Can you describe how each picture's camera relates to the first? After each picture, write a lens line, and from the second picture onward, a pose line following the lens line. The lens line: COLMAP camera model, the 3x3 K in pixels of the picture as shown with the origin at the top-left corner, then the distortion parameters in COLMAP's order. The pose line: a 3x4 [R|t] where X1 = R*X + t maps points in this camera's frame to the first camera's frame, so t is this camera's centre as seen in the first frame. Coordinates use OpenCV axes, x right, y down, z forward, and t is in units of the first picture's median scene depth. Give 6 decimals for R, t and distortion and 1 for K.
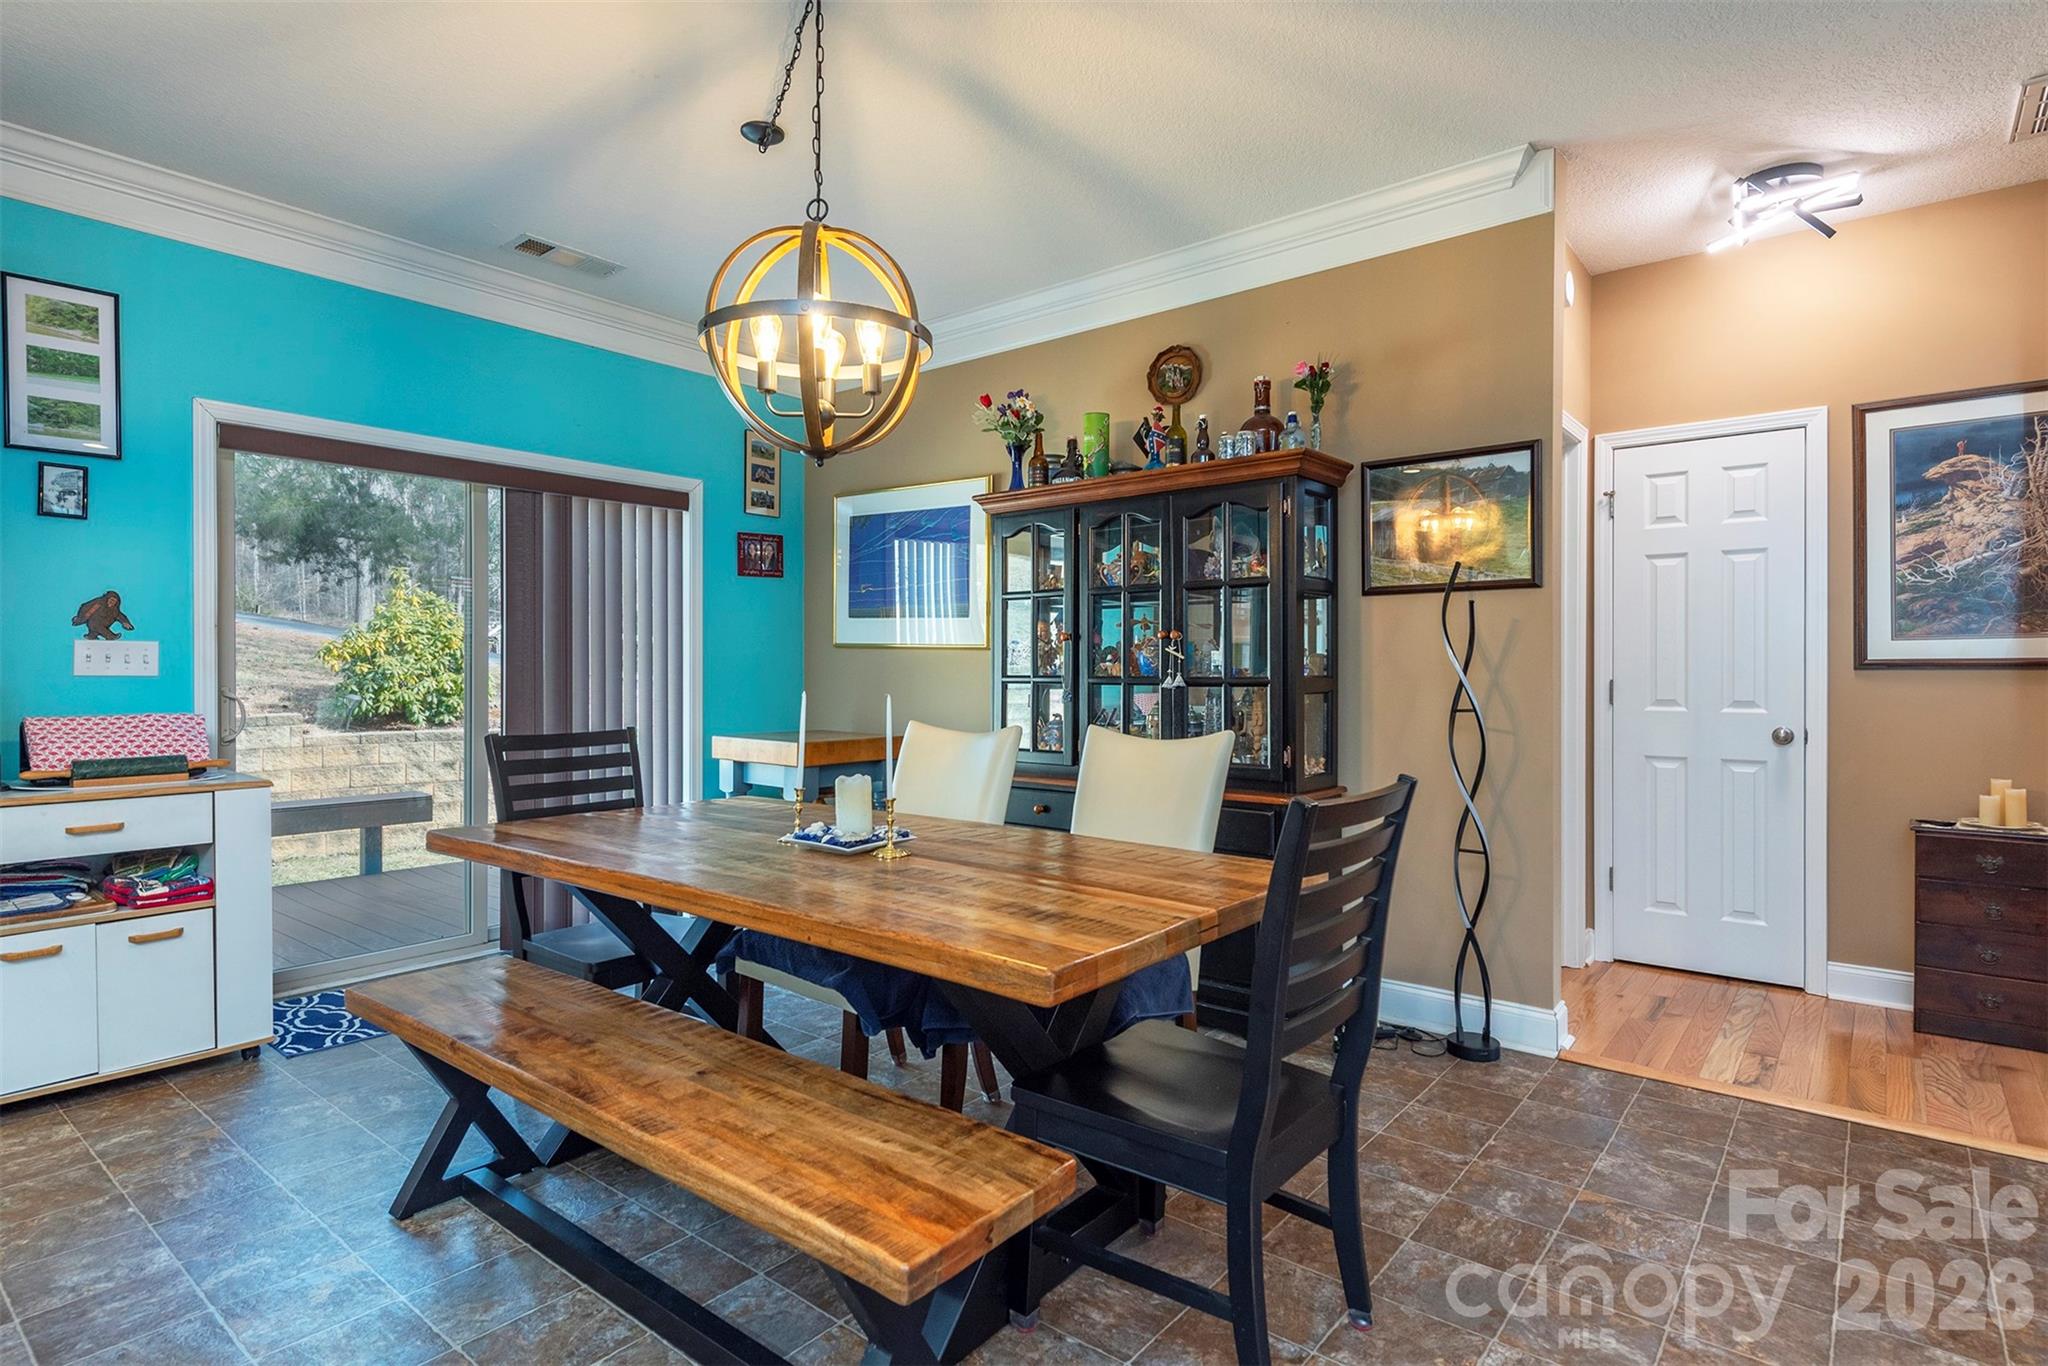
lens RADIAL K [[1062.2, 0, 1022.9], [0, 1062.2, 667.7], [0, 0, 1]] dist [0.020837, -0.004600]
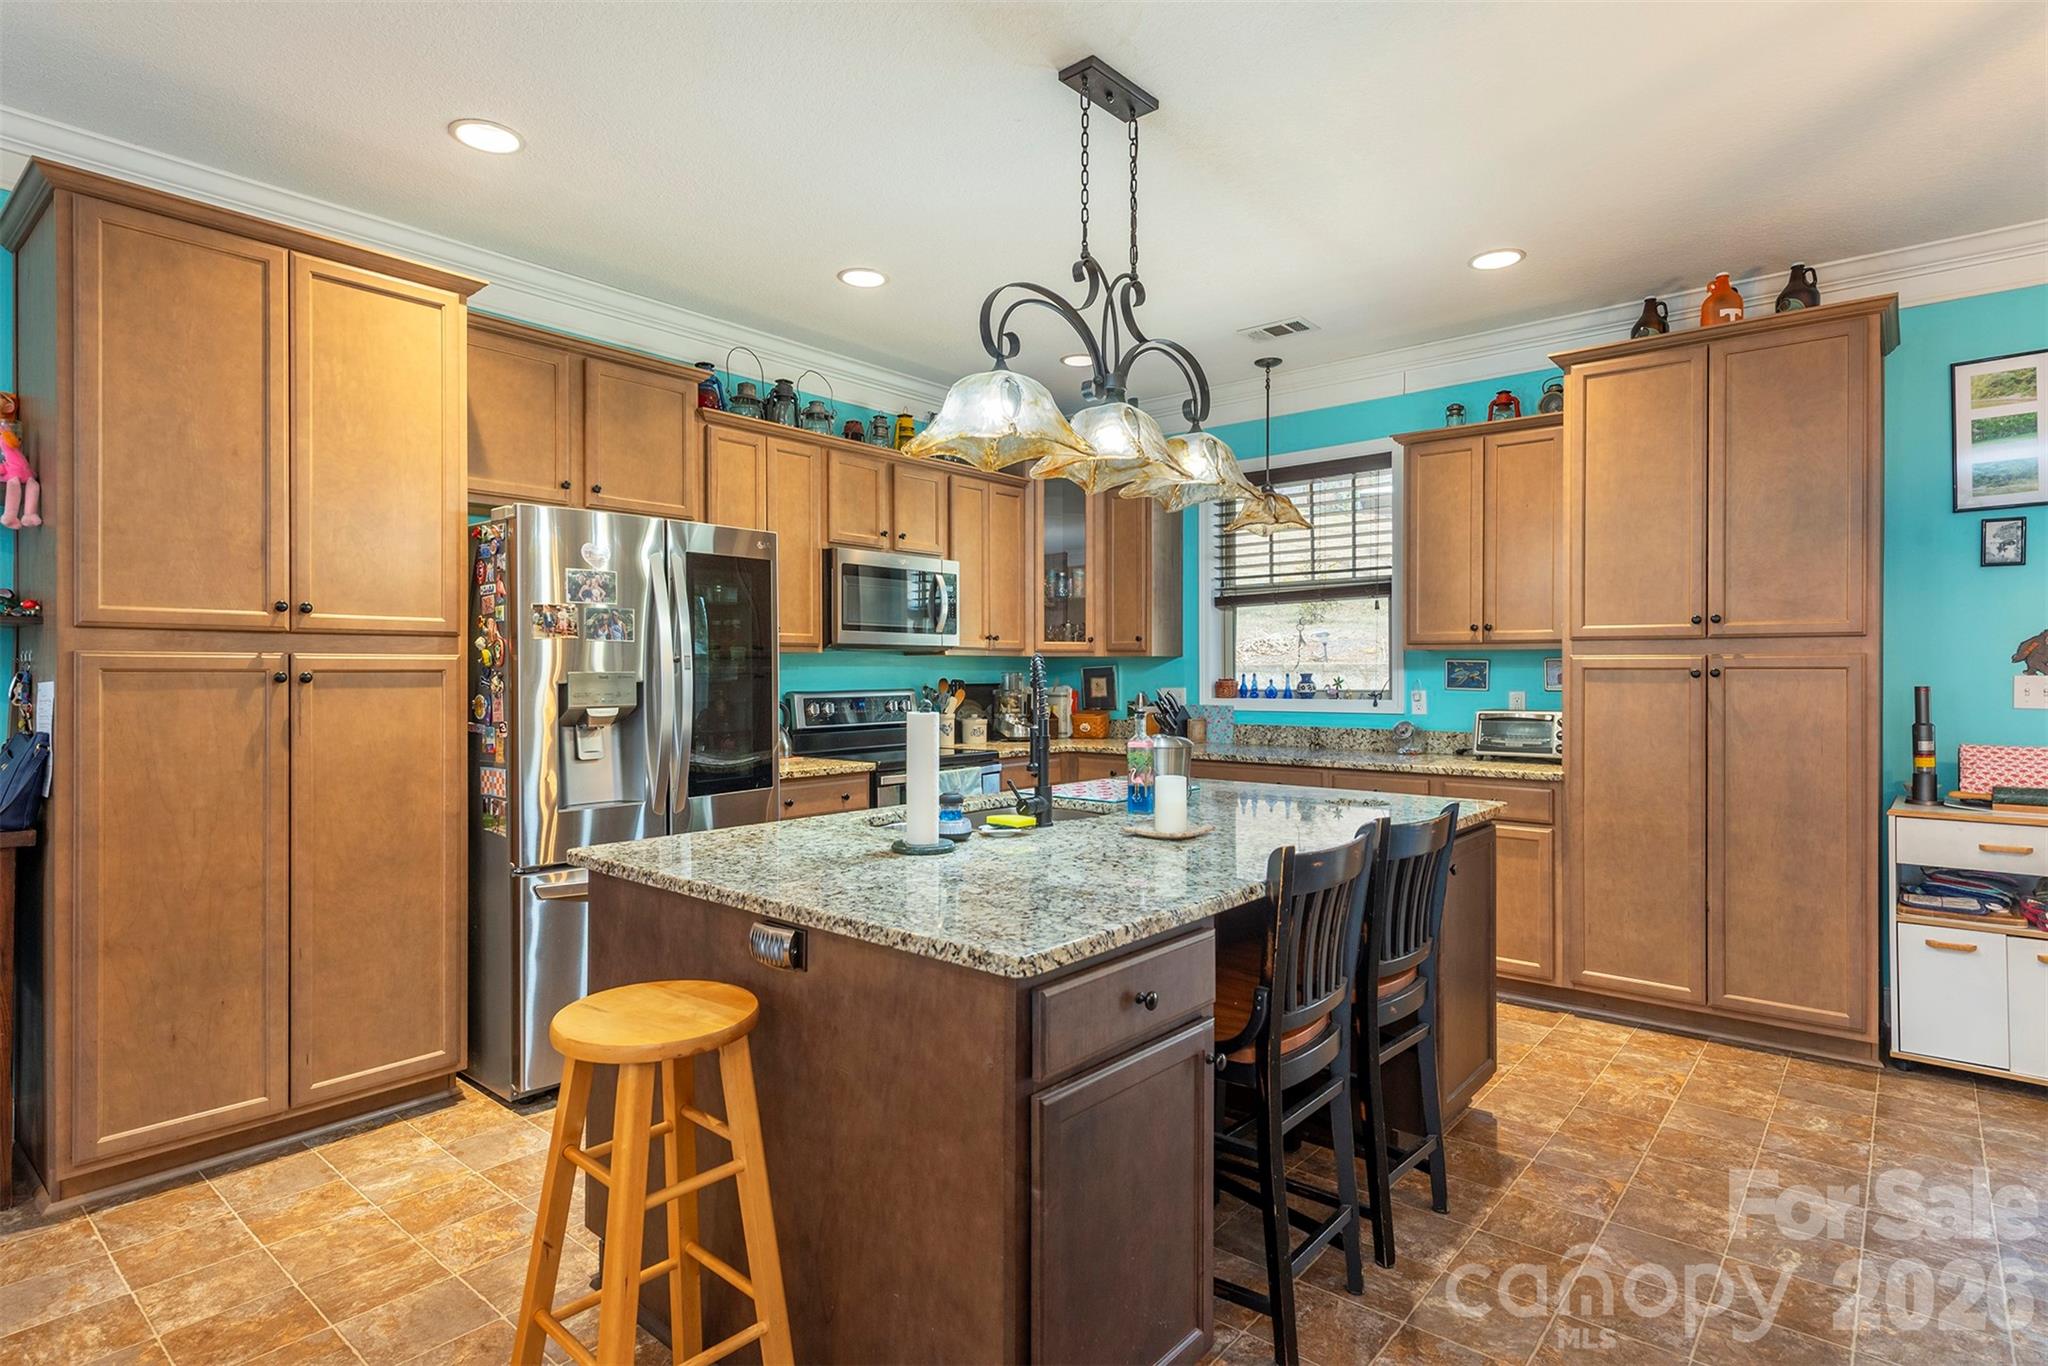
lens RADIAL K [[1062.2, 0, 1026.4], [0, 1062.2, 676.7], [0, 0, 1]] dist [0.020837, -0.004600]
pose [[-0.015594, 0.003972, -0.999871, 0.247364], [0.004186, 0.999984, 0.003907, -0.034586], [0.999870, -0.004125, -0.015611, 0.007328]]
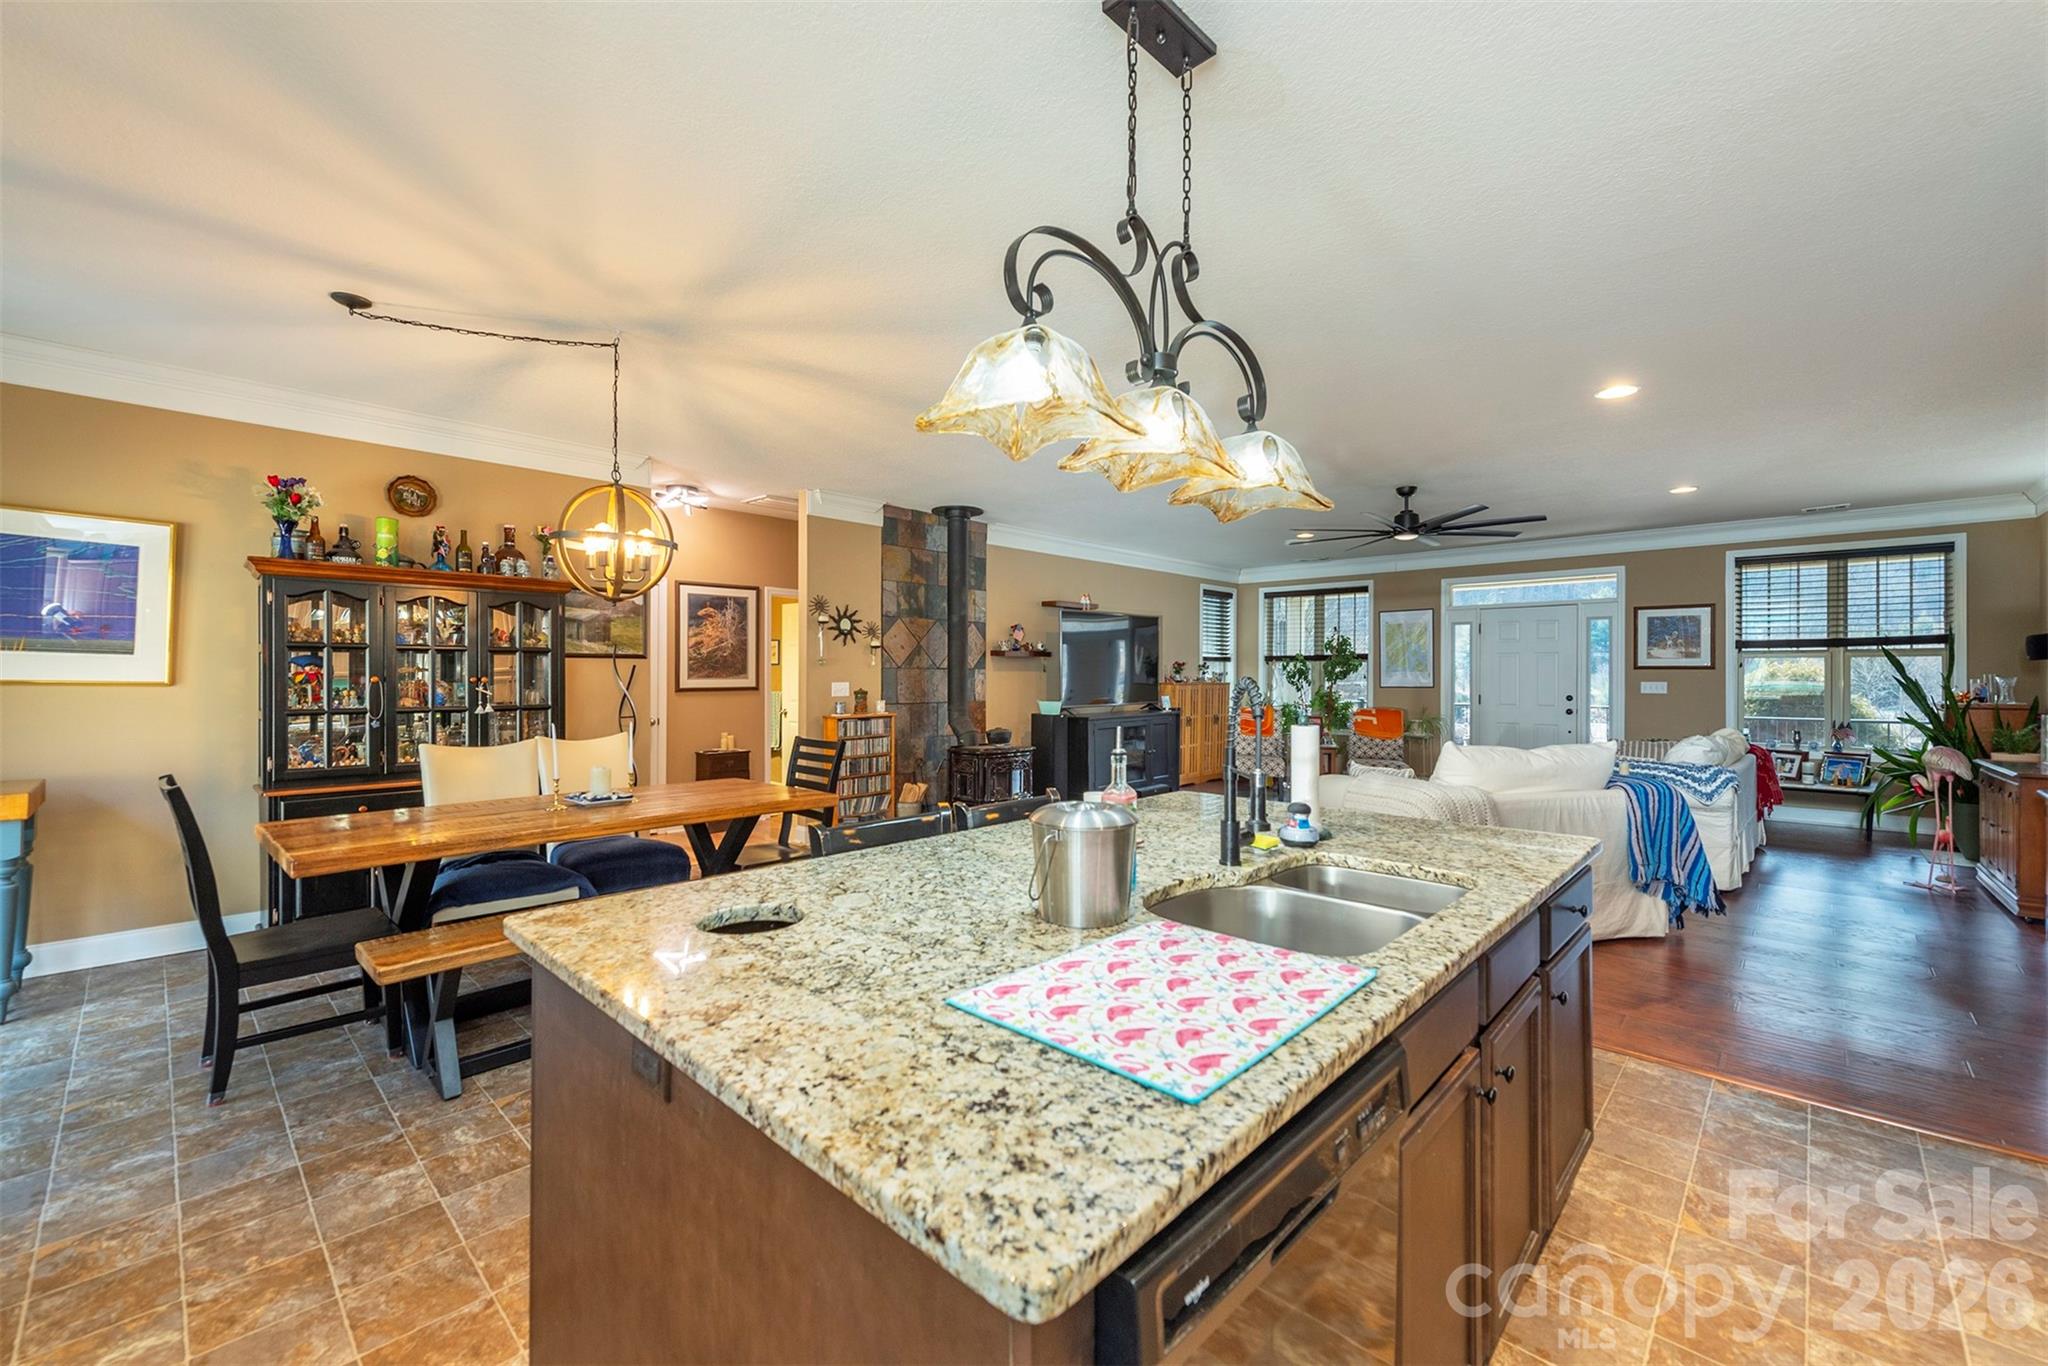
lens RADIAL K [[837.5, 0, 1022.8], [0, 837.5, 677.7], [0, 0, 1]] dist [0.009899, -0.002149]
pose [[0.072391, -0.003096, 0.997372, -1.129118], [-0.006972, 0.999969, 0.003610, -0.045681], [-0.997352, -0.007215, 0.072367, 0.107651]]
